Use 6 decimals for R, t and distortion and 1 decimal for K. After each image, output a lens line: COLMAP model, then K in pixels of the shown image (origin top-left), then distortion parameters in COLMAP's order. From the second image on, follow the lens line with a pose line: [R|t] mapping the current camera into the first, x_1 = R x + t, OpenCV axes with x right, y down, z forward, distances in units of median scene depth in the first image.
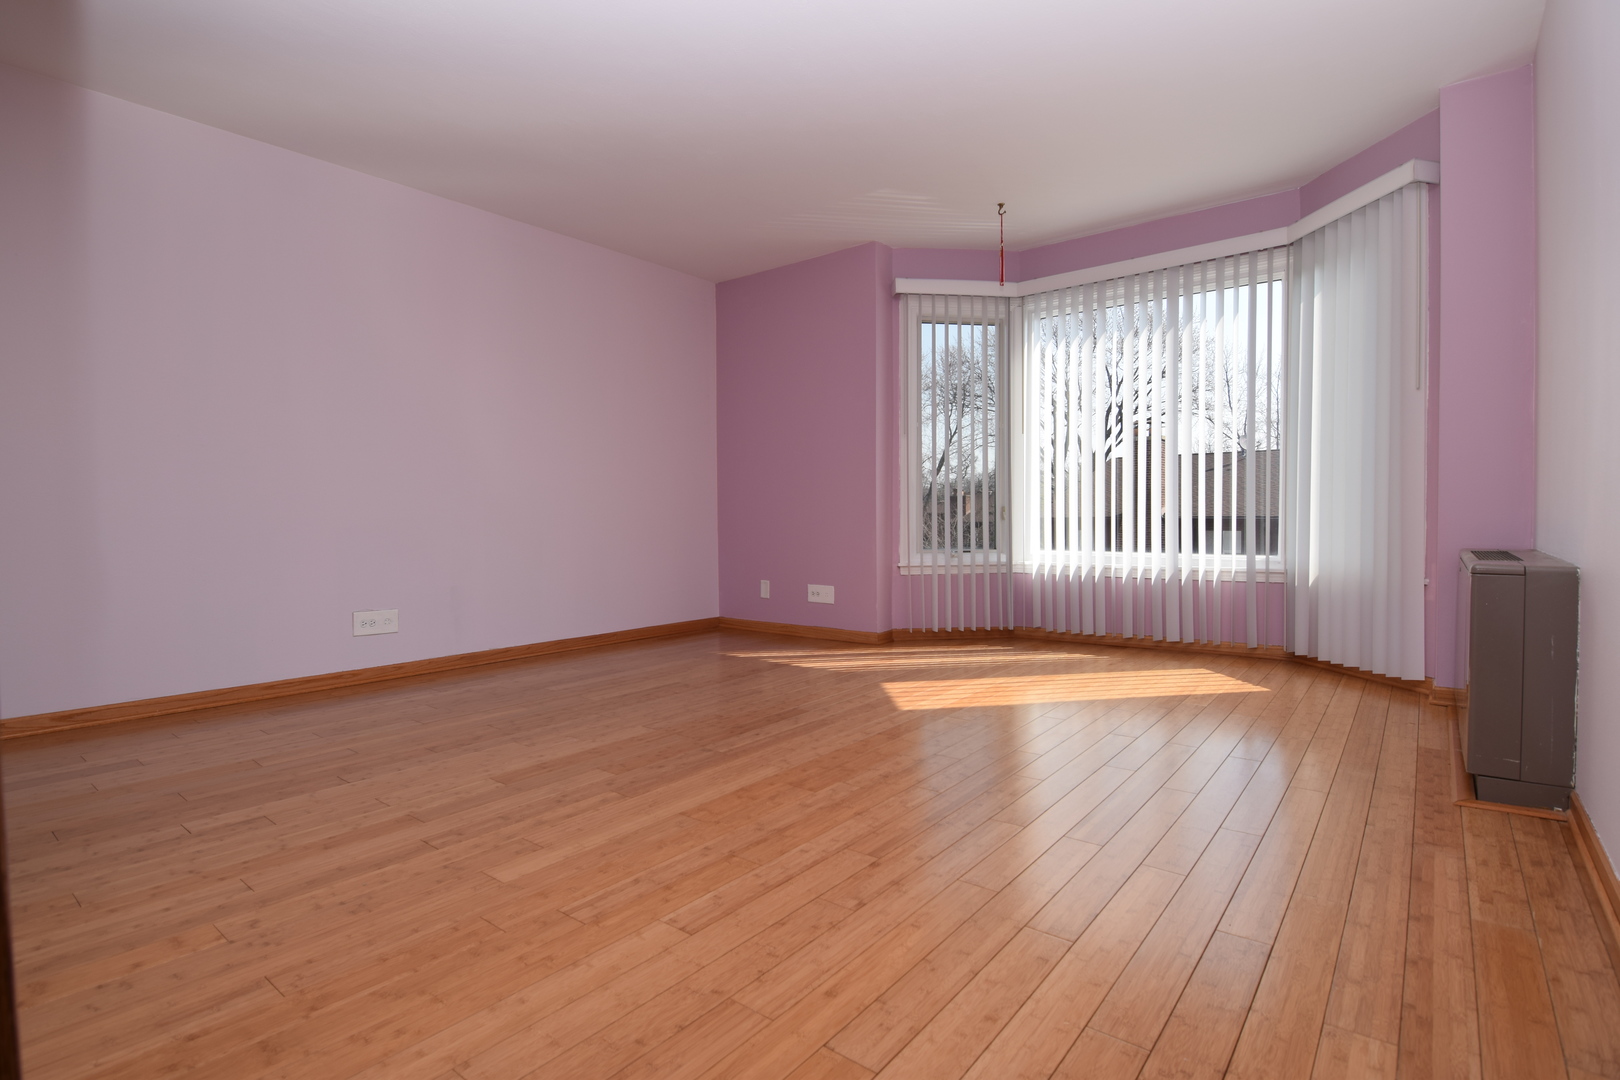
lens RADIAL K [[797.7, 0, 805.6], [0, 797.7, 542.1], [0, 0, 1]] dist [-0.021741, -0.001118]
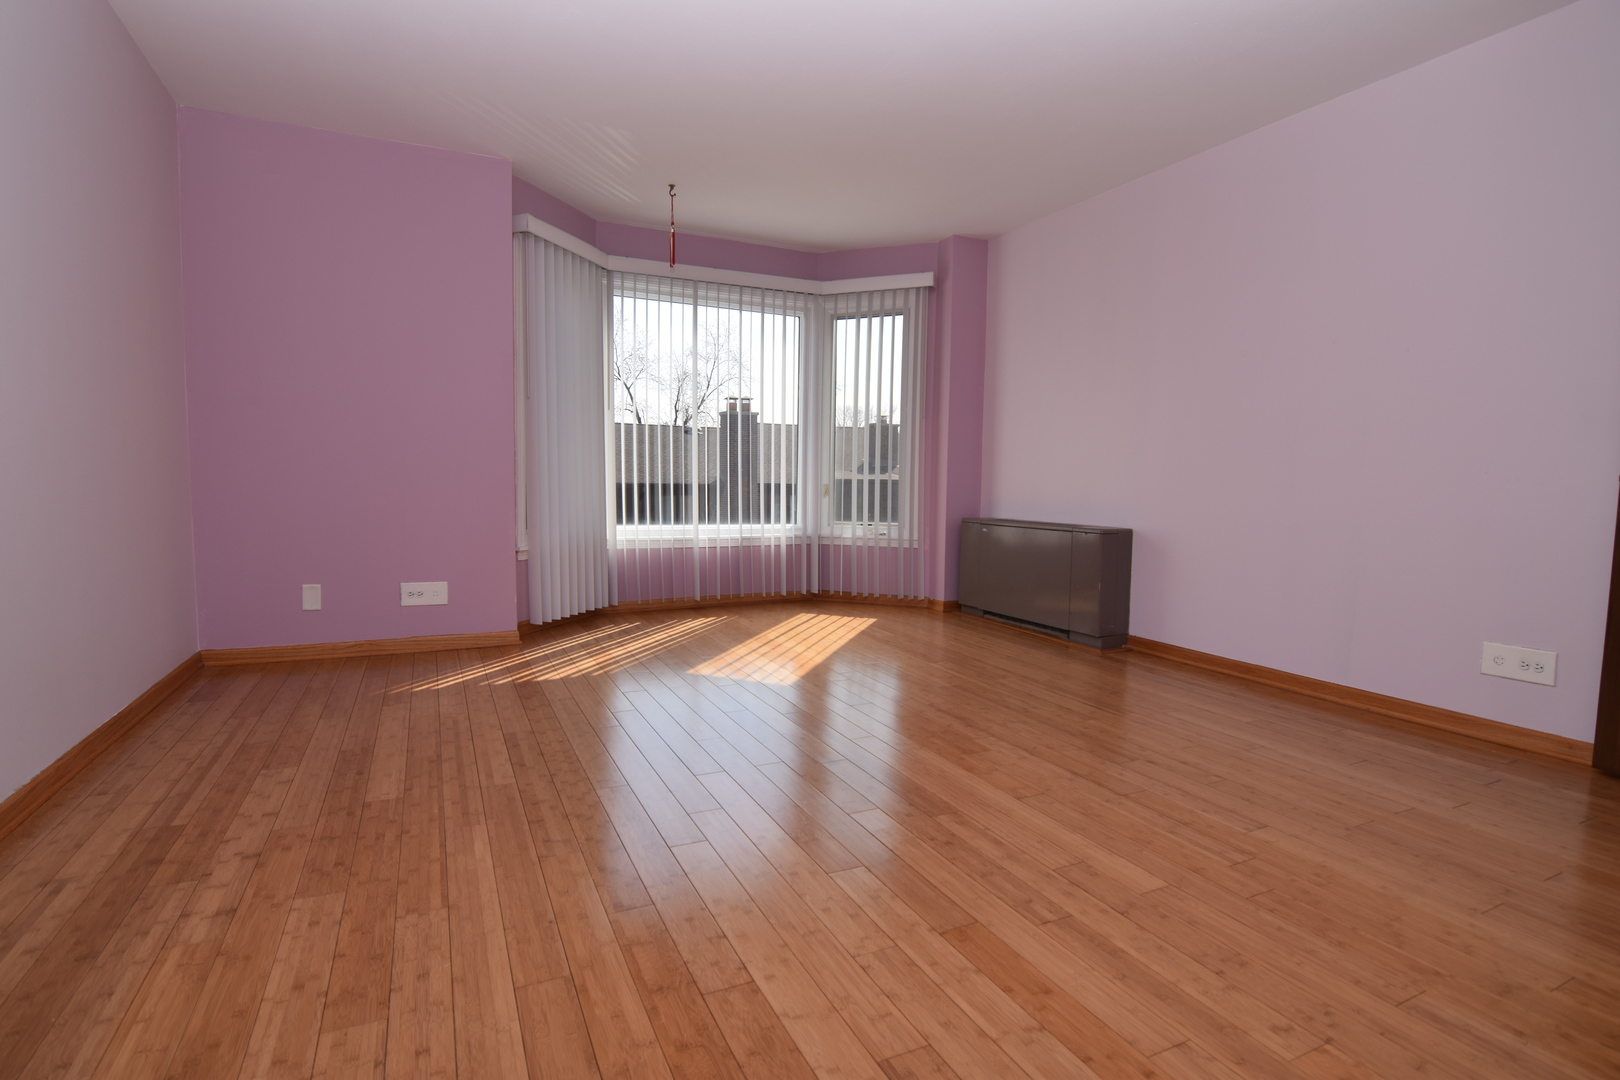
lens RADIAL K [[797.7, 0, 810.1], [0, 797.7, 530.2], [0, 0, 1]] dist [-0.021741, -0.001118]
pose [[0.430088, -0.039801, 0.901909, -0.665687], [0.010422, 0.999180, 0.039124, -0.028441], [-0.902727, -0.007427, 0.430150, 0.447764]]
